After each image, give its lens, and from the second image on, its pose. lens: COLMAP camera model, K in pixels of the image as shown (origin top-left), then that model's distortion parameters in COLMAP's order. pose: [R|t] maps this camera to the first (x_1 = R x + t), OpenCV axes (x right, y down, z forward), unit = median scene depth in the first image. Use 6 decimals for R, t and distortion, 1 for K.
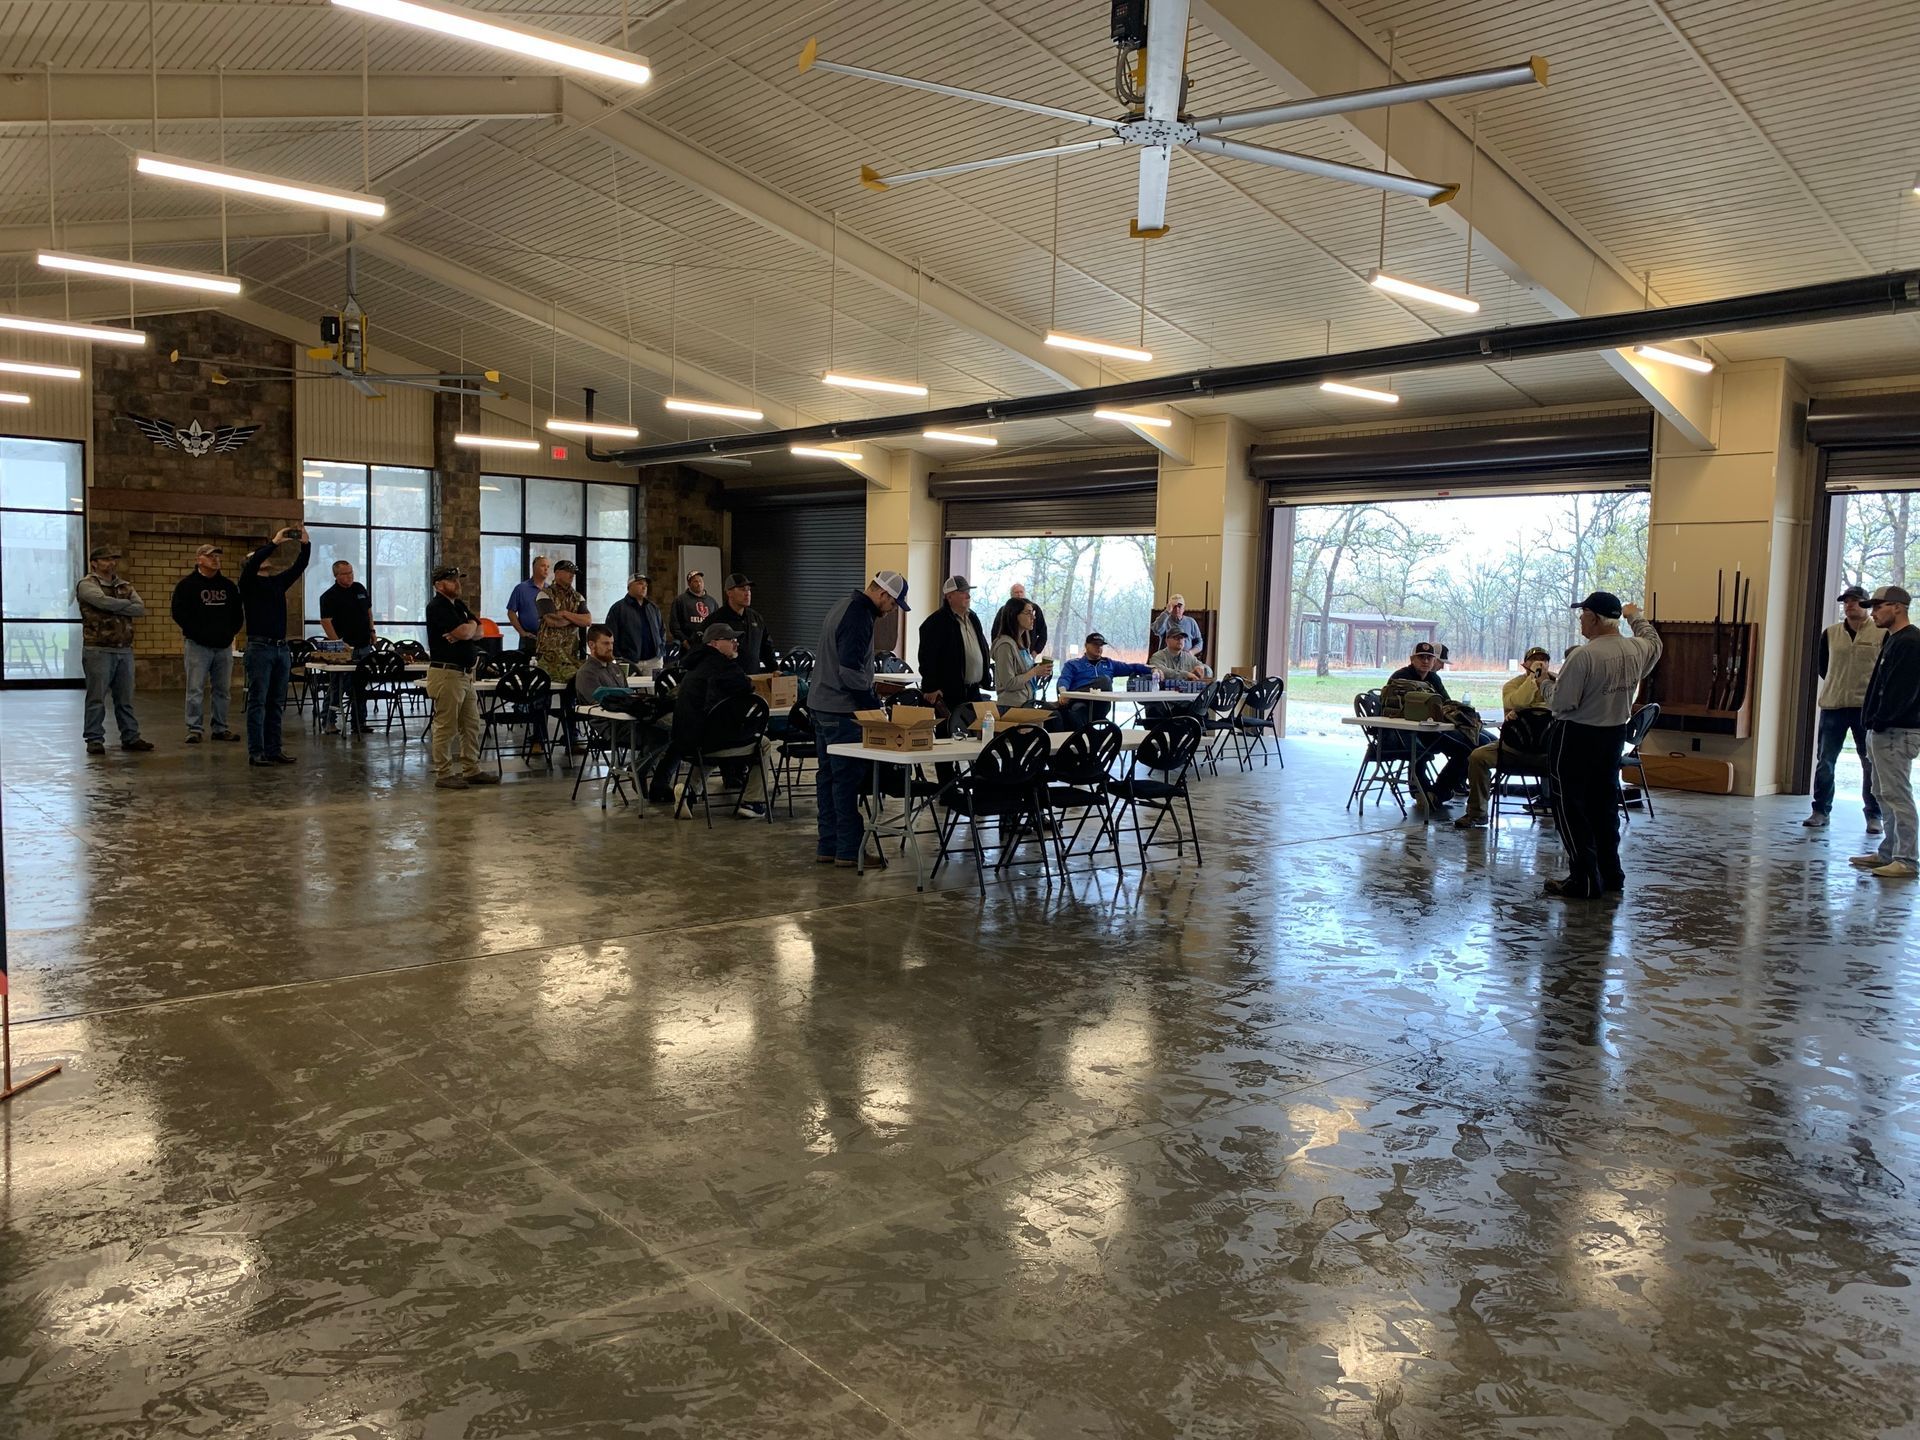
lens RADIAL K [[1472.4, 0, 955.7], [0, 1472.4, 717.5], [0, 0, 1]] dist [0.029670, -0.028512]
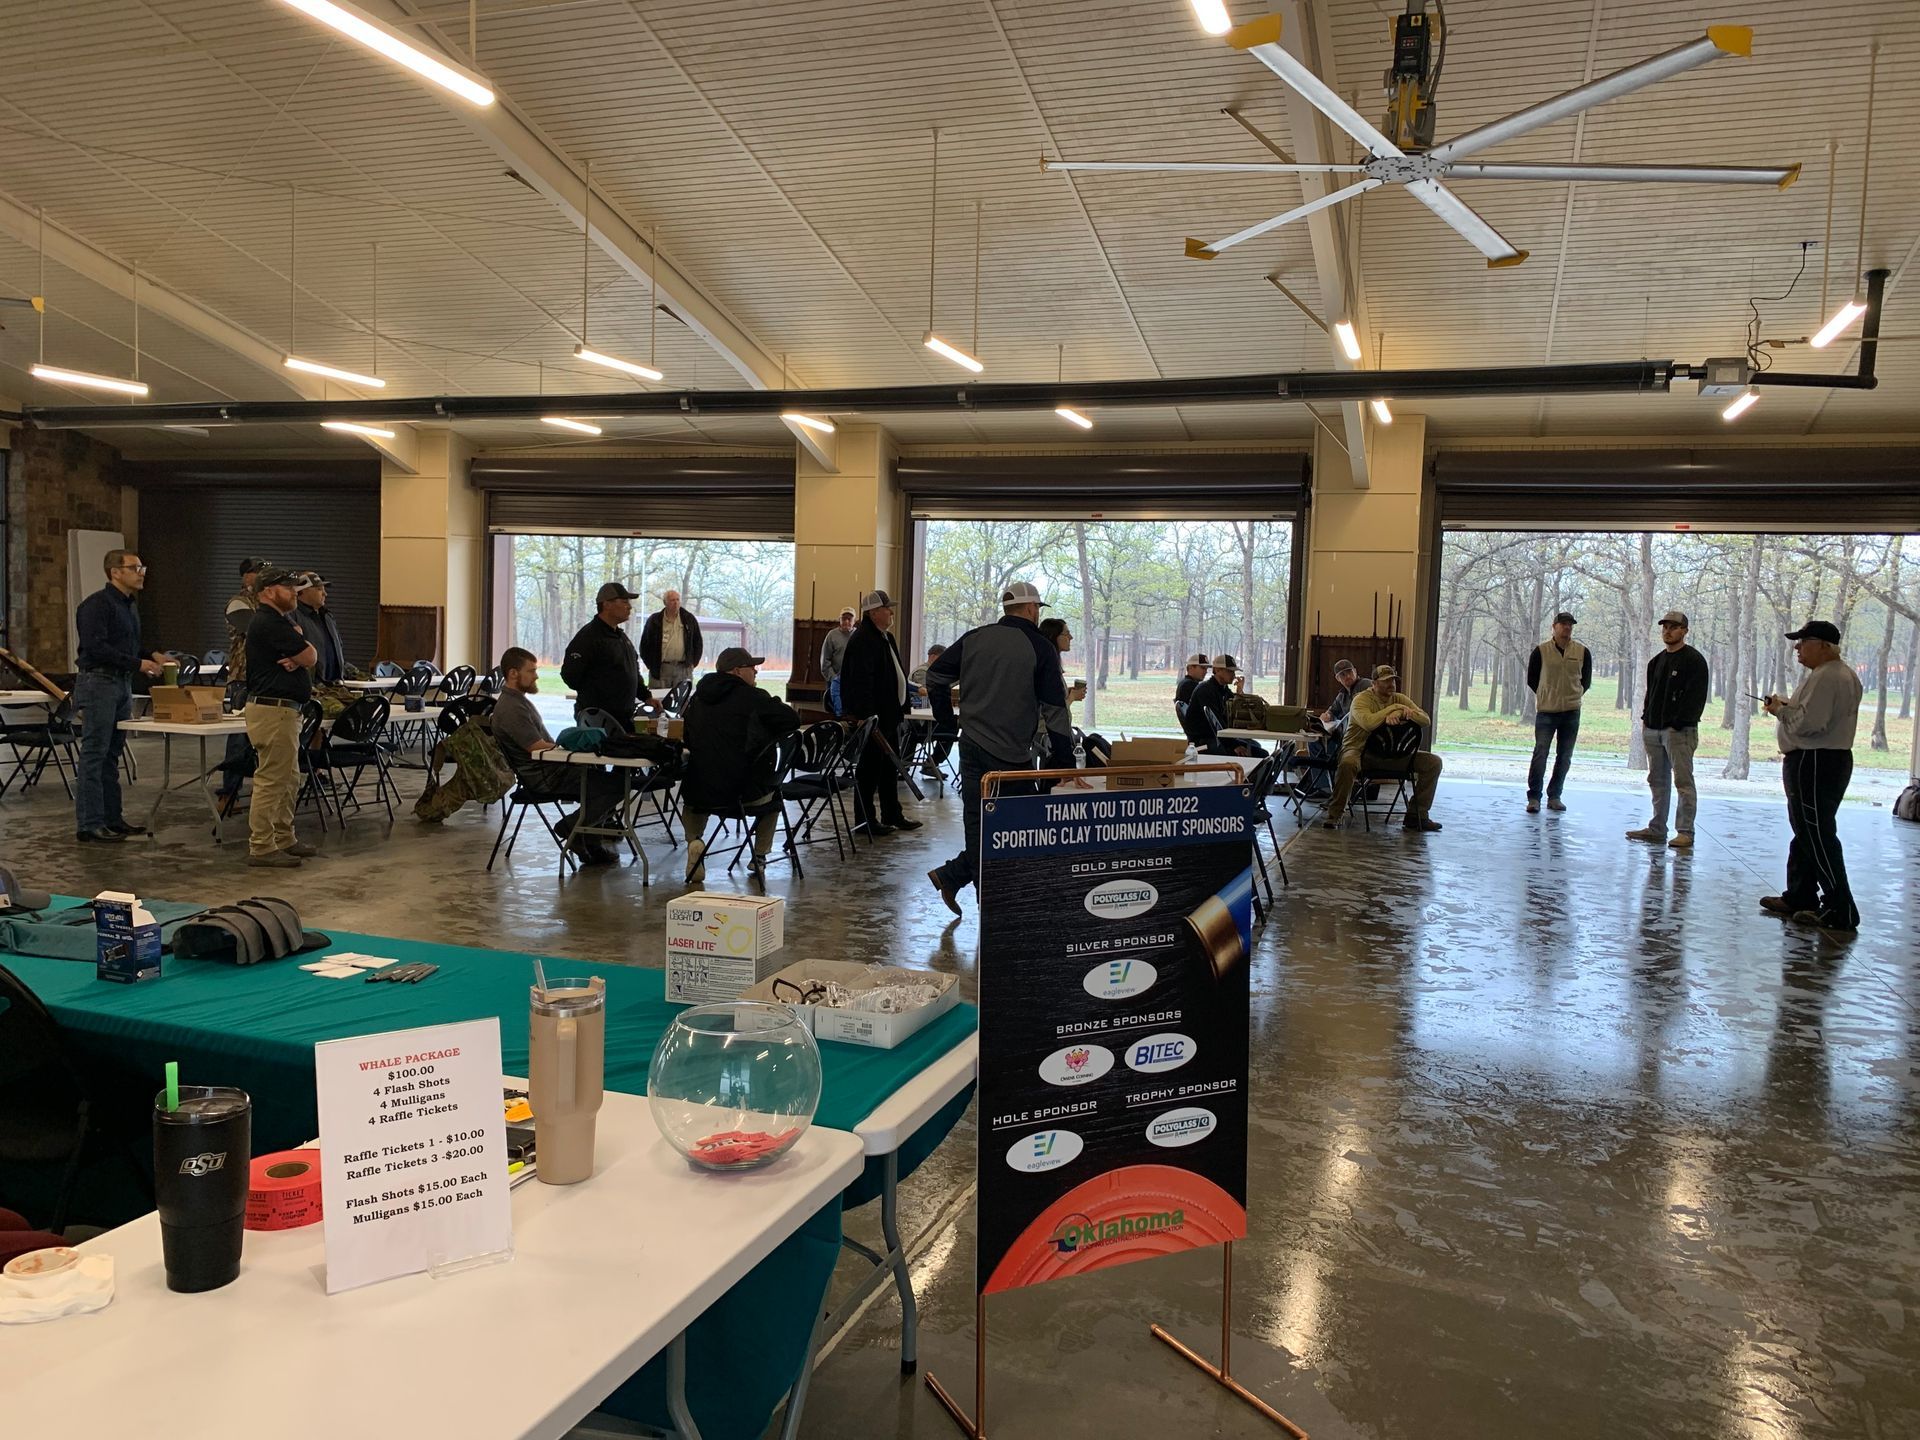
lens RADIAL K [[1471.2, 0, 958.4], [0, 1471.2, 719.1], [0, 0, 1]] dist [0.014851, -0.013911]
pose [[0.862575, -0.029878, 0.505045, -0.268026], [0.028257, 0.999542, 0.010870, -0.015547], [-0.505139, 0.004895, 0.863024, 0.116716]]
